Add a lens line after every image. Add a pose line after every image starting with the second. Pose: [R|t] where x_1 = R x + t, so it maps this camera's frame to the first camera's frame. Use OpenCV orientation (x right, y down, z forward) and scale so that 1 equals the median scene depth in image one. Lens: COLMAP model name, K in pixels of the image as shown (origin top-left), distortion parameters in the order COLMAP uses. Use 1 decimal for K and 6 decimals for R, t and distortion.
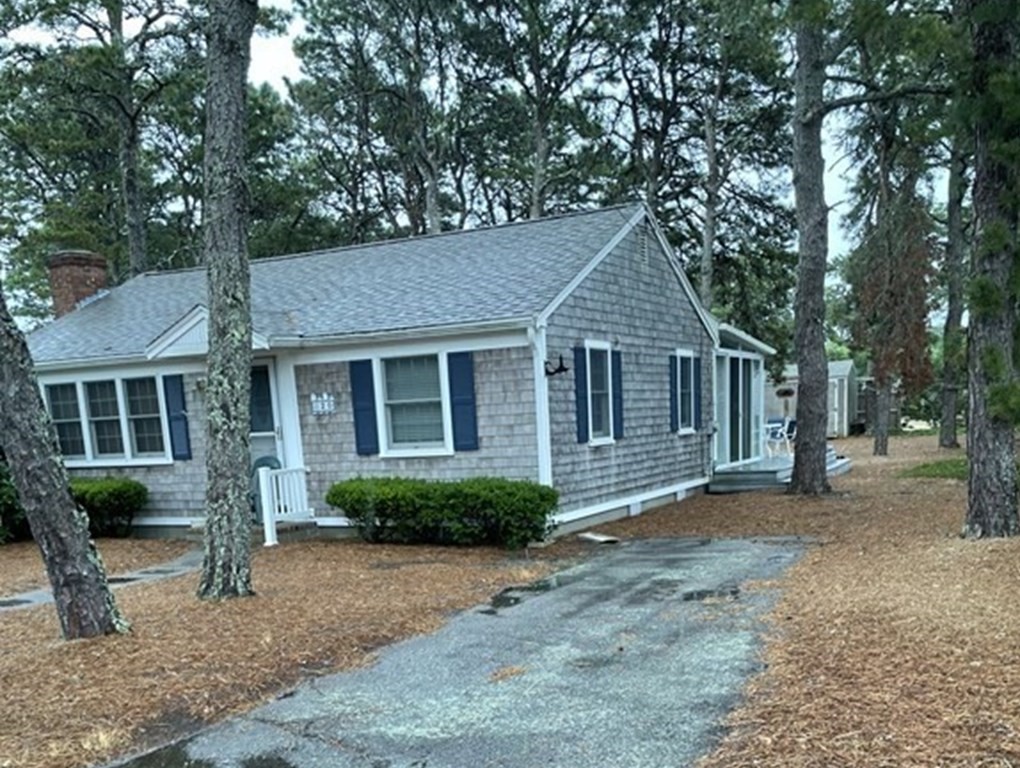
lens RADIAL K [[773.4, 0, 510.2], [0, 773.4, 386.0], [0, 0, 1]] dist [-0.003989, -0.000858]
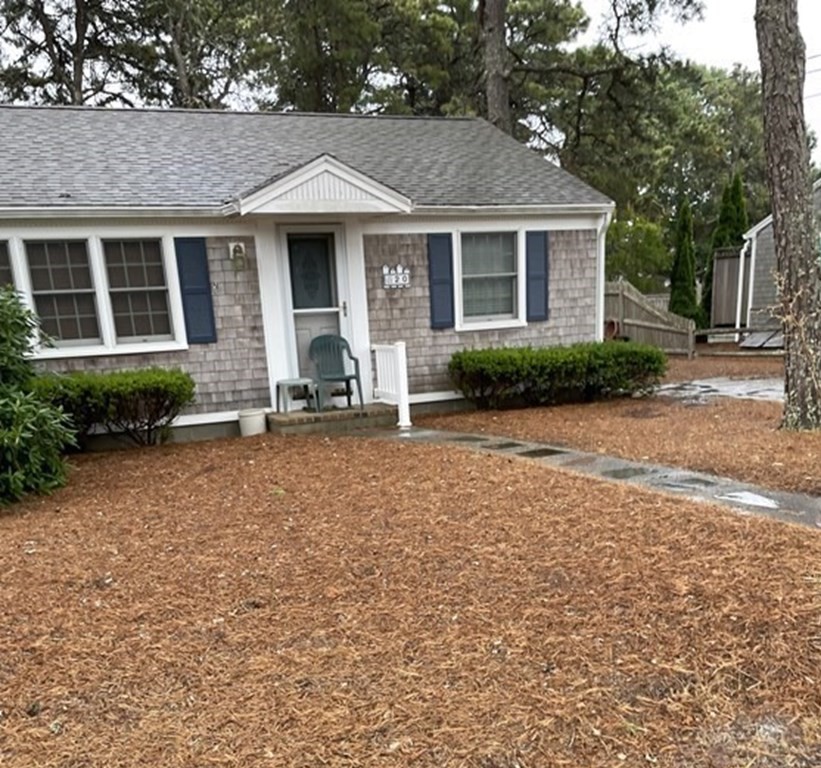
lens RADIAL K [[728.3, 0, 410.5], [0, 728.3, 383.3], [0, 0, 1]] dist [0.022480, 0.000377]
pose [[0.770395, -0.063914, 0.634355, -0.830512], [-0.012035, 0.993328, 0.114698, 0.051226], [-0.637453, -0.095997, 0.764485, 0.292999]]
